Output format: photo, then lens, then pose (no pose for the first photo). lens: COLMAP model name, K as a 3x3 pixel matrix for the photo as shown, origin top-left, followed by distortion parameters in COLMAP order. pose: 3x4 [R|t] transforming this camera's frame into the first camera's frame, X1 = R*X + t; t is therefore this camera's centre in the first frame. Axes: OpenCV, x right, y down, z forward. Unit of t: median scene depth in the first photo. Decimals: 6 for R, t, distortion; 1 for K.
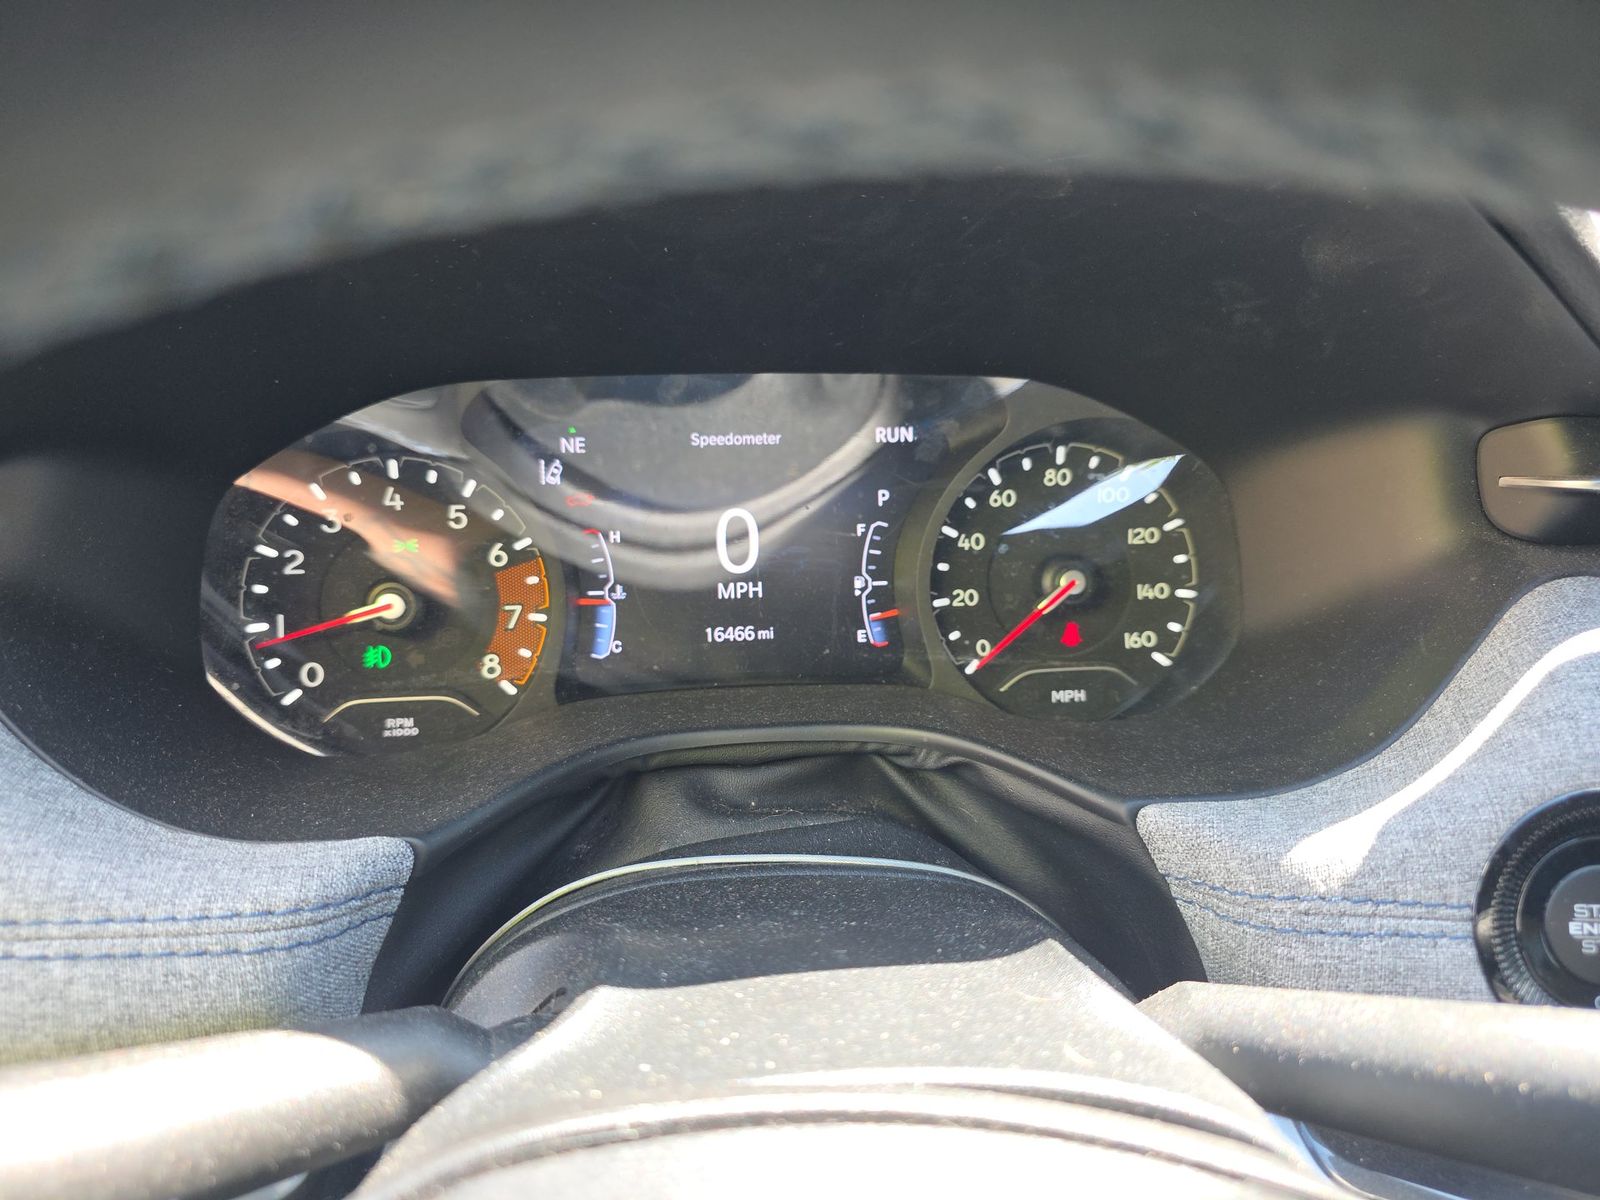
lens RADIAL K [[1085.4, 0, 800.0], [0, 1085.4, 600.0], [0, 0, 1]] dist [0.048886, -0.049324]
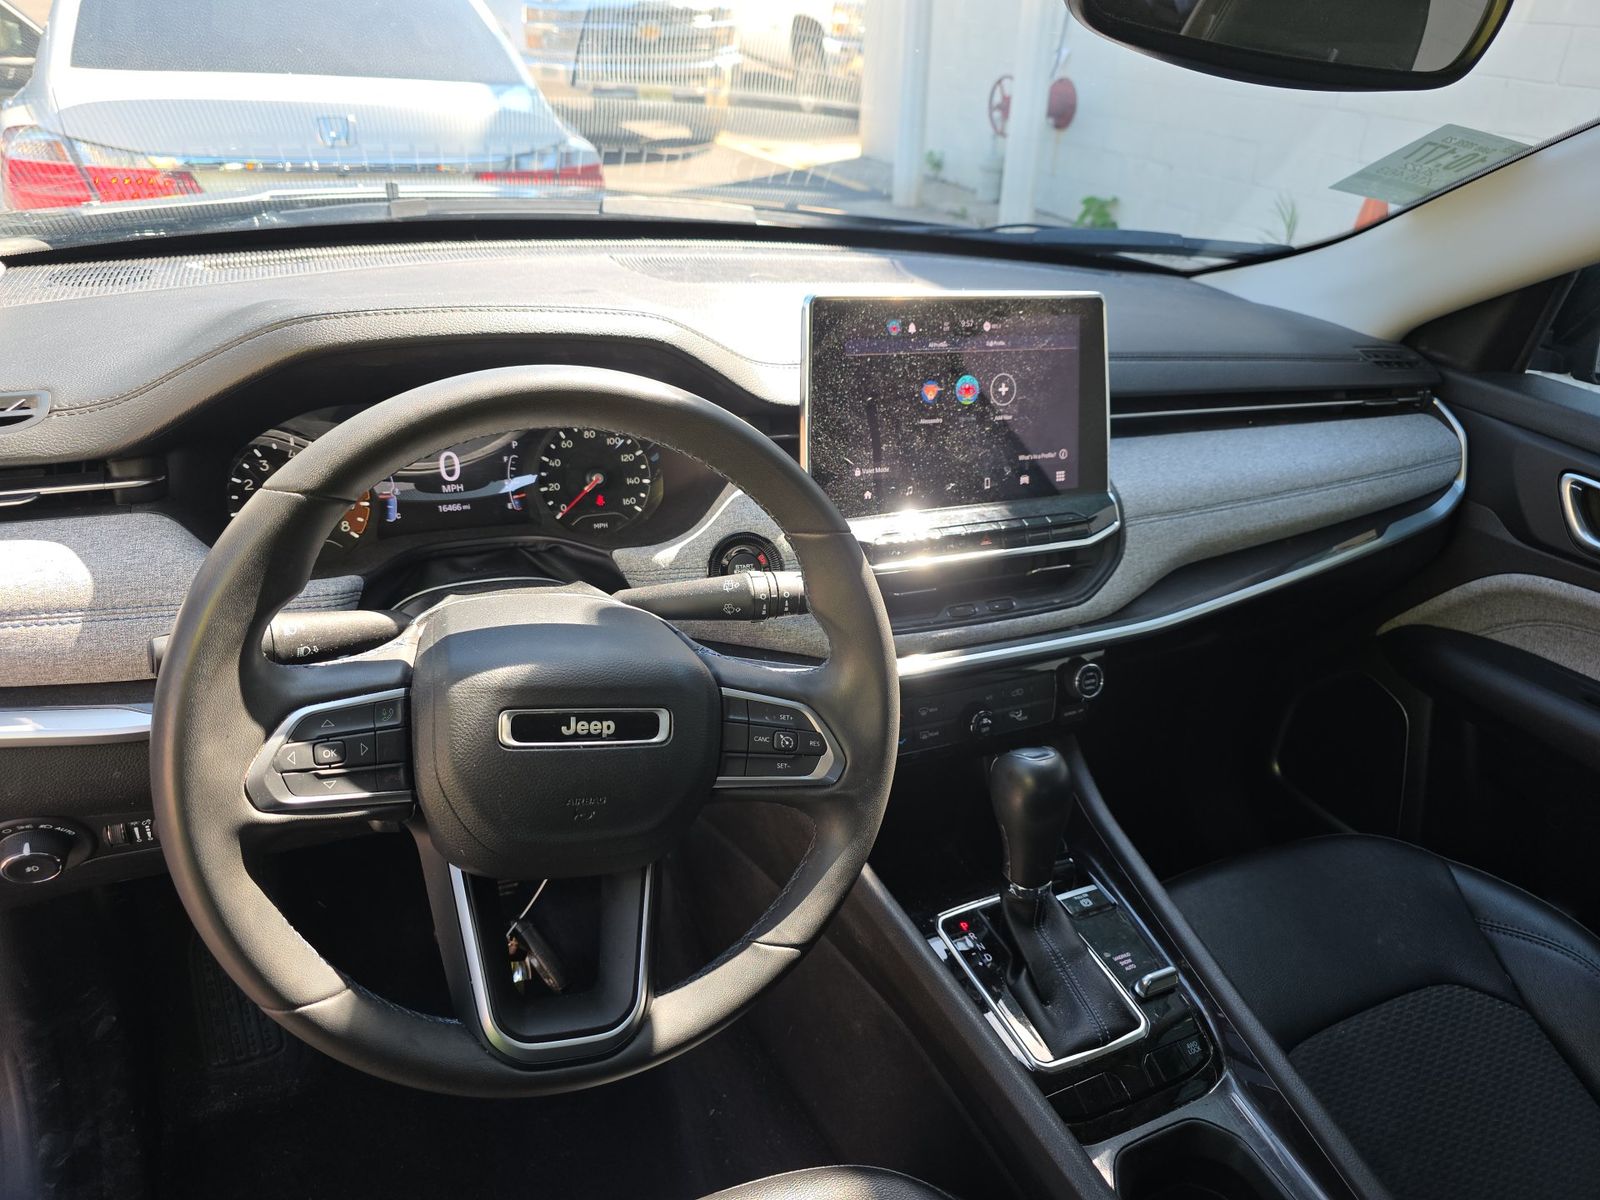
lens RADIAL K [[1085.4, 0, 800.0], [0, 1085.4, 600.0], [0, 0, 1]] dist [0.048886, -0.049324]
pose [[0.939832, -0.084362, 0.331057, -0.150429], [0.054865, 0.993725, 0.097472, 0.041104], [-0.337202, -0.073444, 0.938563, -1.427592]]
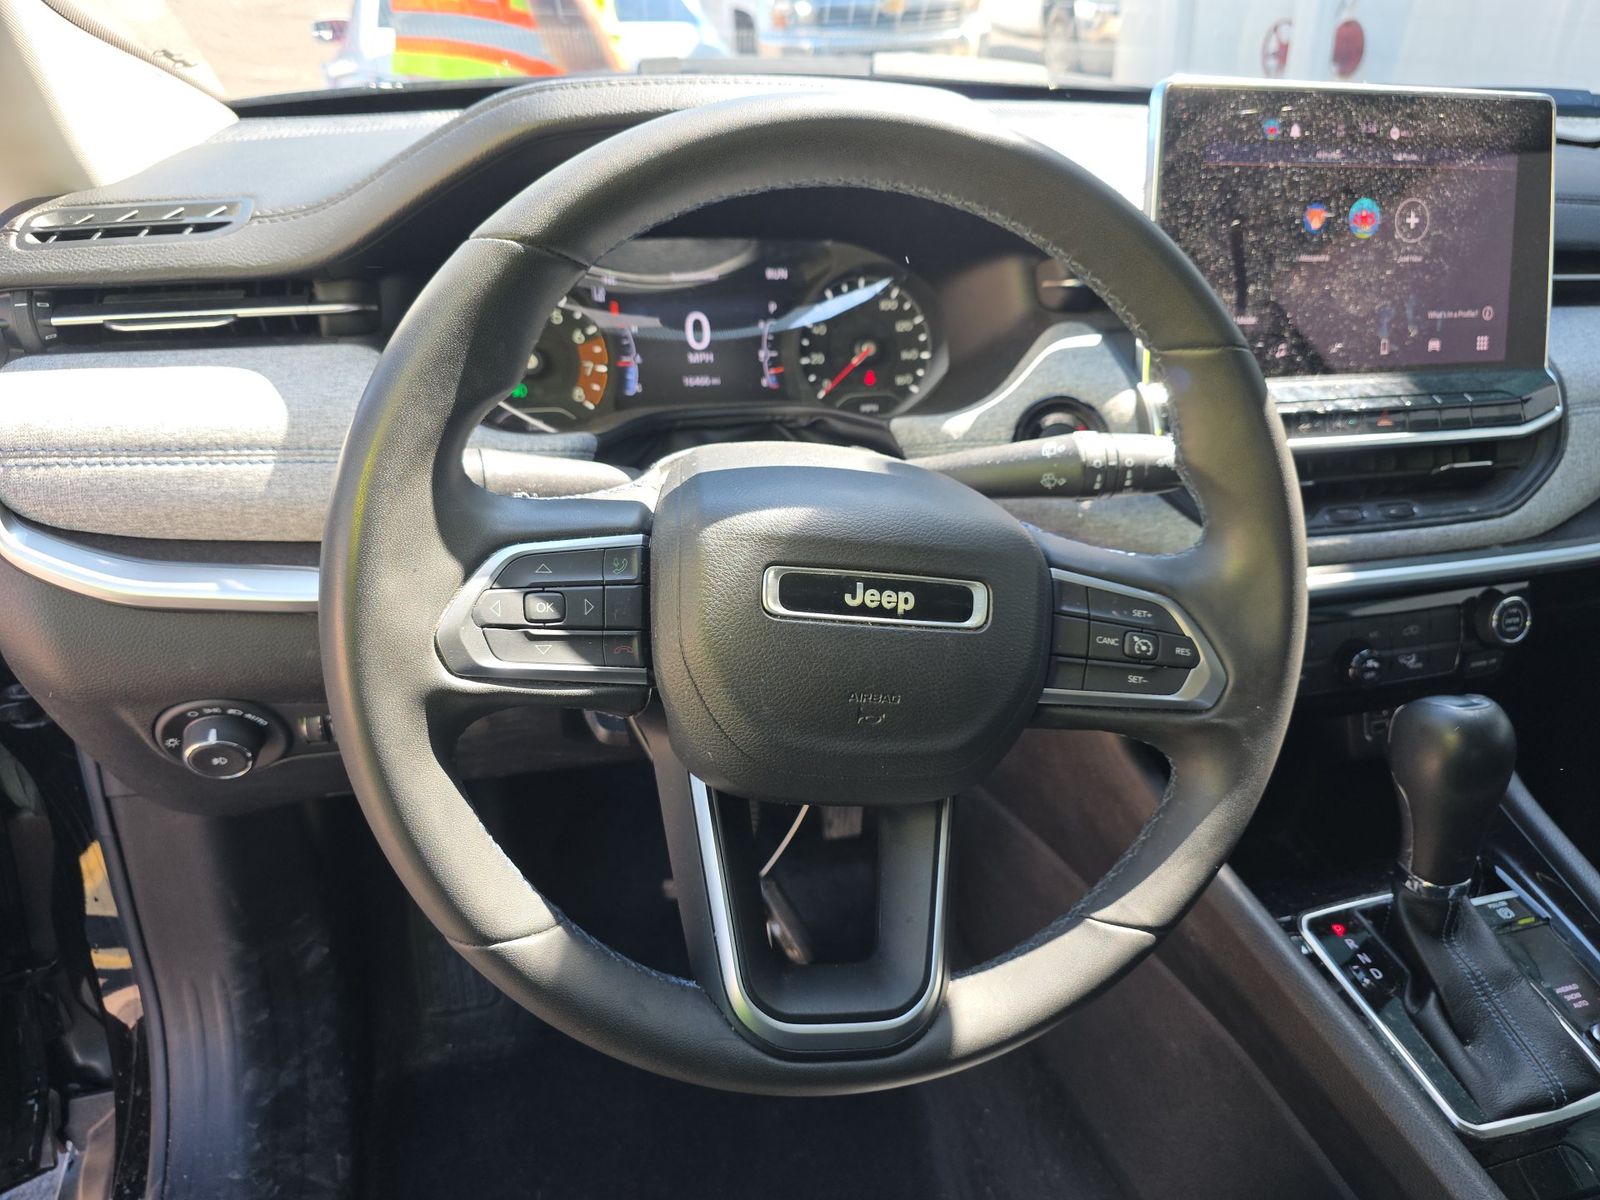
lens RADIAL K [[1081.2, 0, 821.5], [0, 1081.2, 604.1], [0, 0, 1]] dist [0.090562, -0.135924]
pose [[0.986138, -0.053290, 0.157137, -0.172382], [0.038896, 0.994878, 0.093298, 0.256898], [-0.161304, -0.085892, 0.983160, -0.973237]]
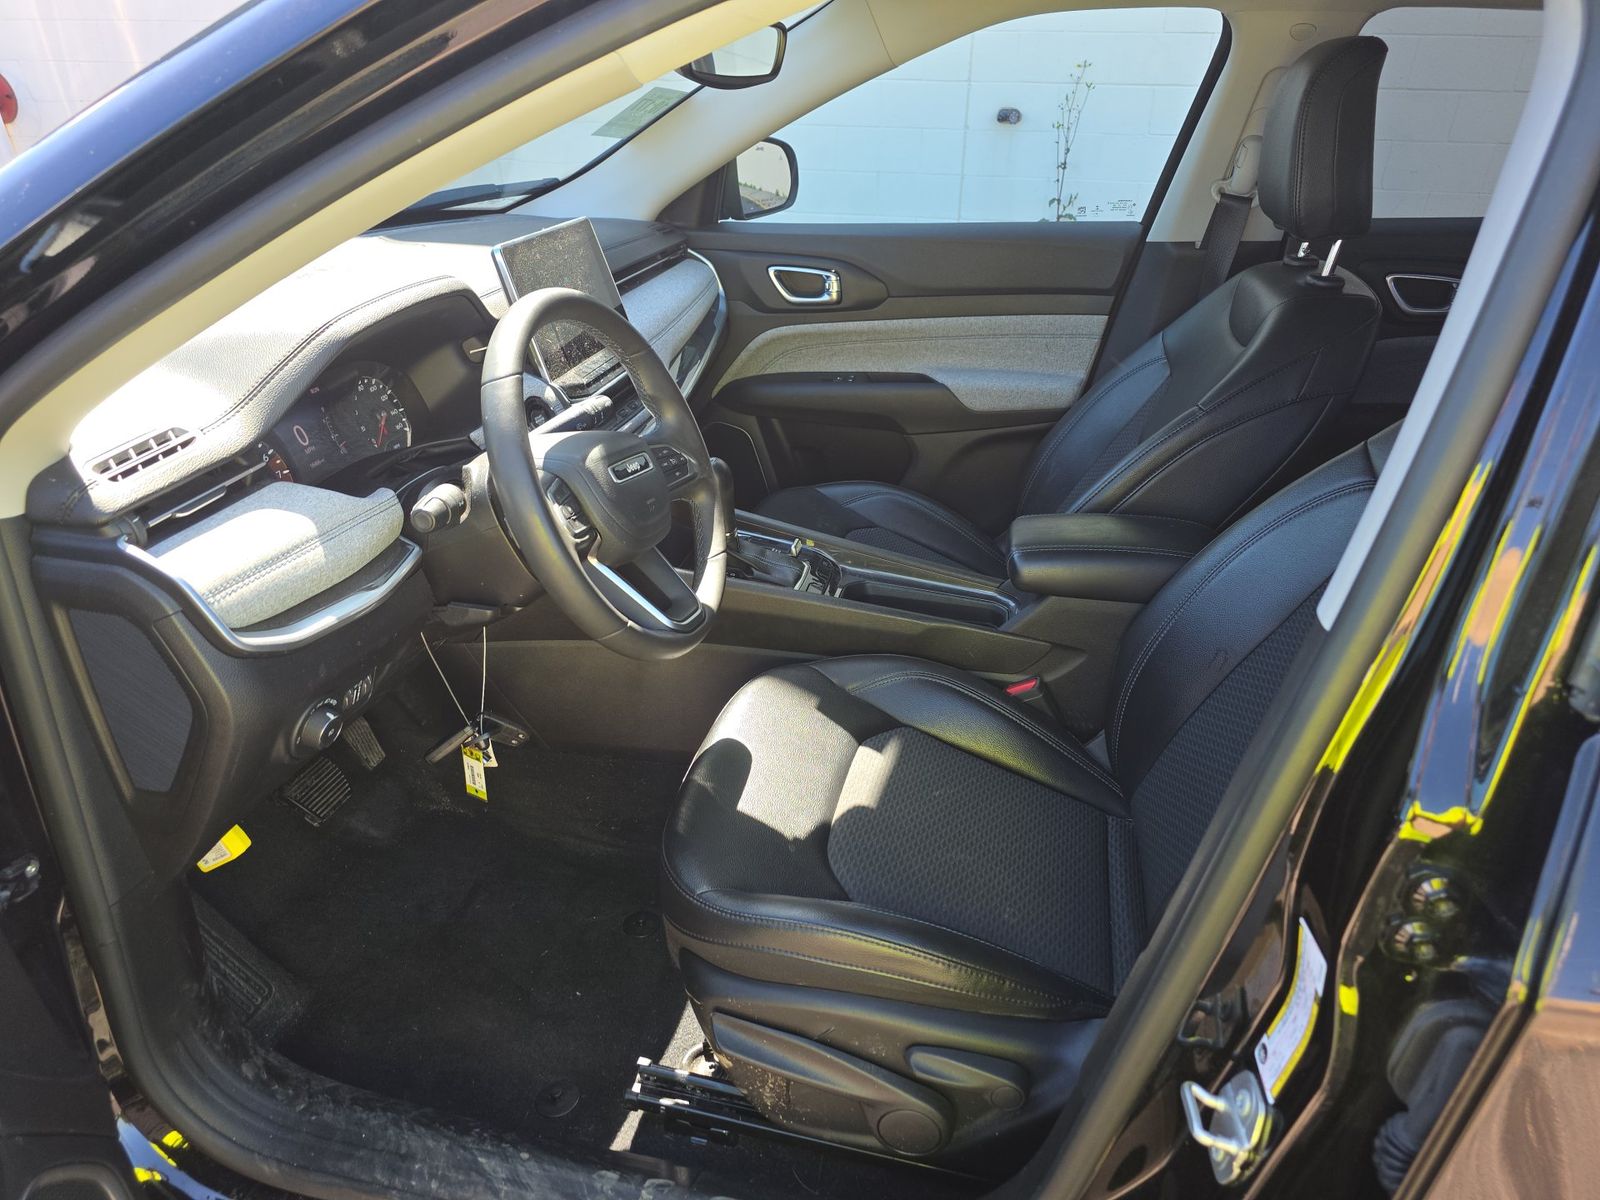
lens RADIAL K [[1085.4, 0, 800.0], [0, 1085.4, 600.0], [0, 0, 1]] dist [0.048886, -0.049324]
pose [[0.340754, -0.441086, 0.830259, -2.414580], [0.381154, 0.872094, 0.306879, -0.062546], [-0.859423, 0.211886, 0.465291, -1.607914]]
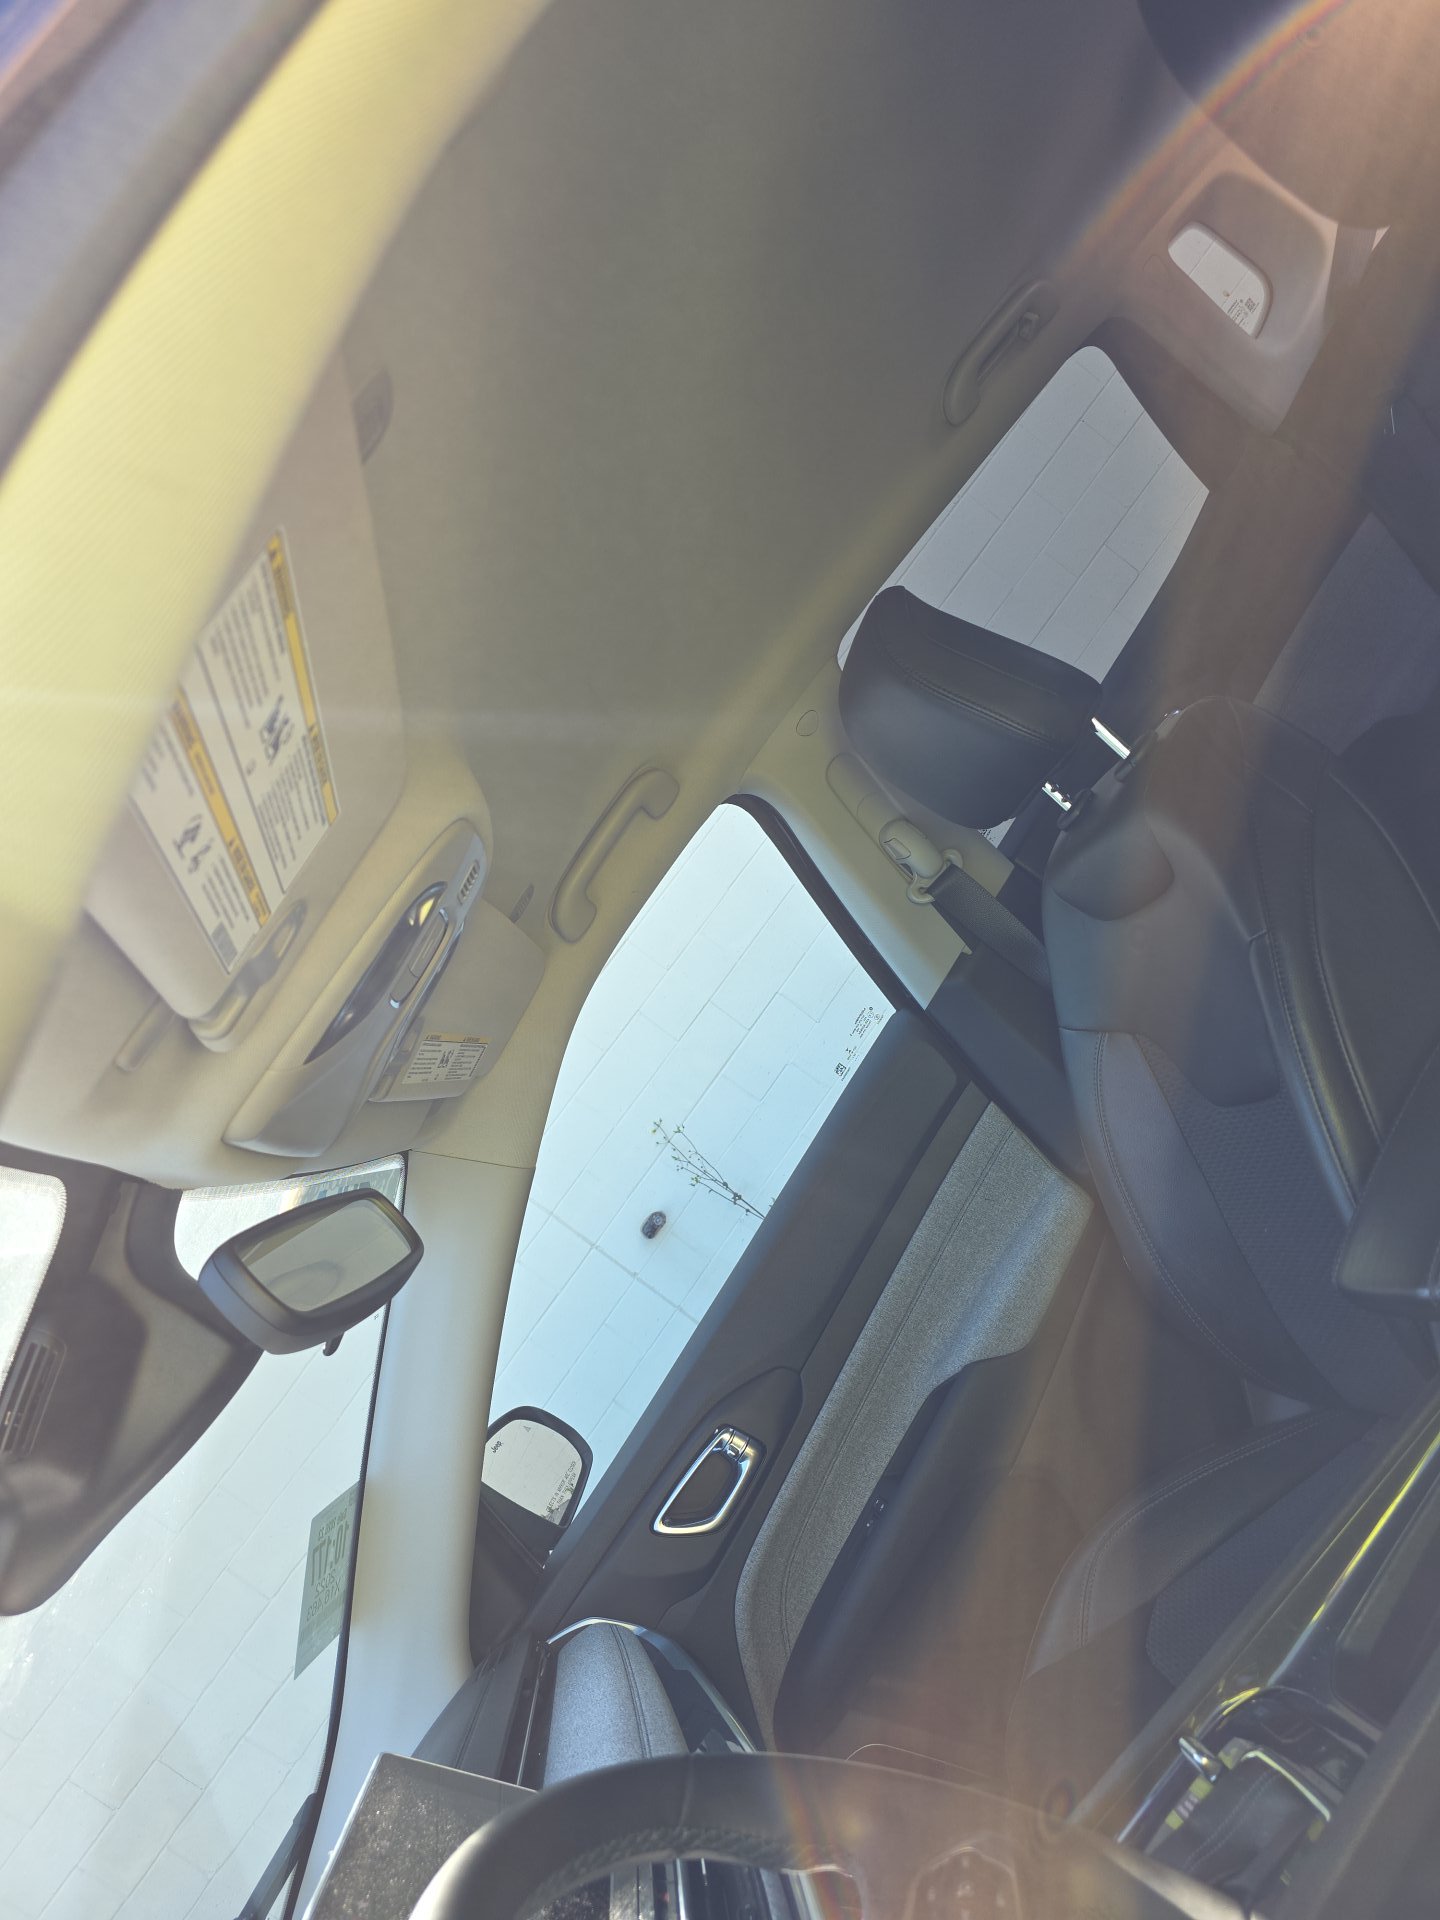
lens RADIAL K [[1297.4, 0, 754.4], [0, 1297.4, 952.3], [0, 0, 1]] dist [0.090562, -0.135924]
pose [[-0.039905, 0.060566, 0.997366, -1.187499], [0.978484, 0.204585, 0.026726, -0.055705], [-0.202427, 0.976973, -0.067427, -0.738773]]
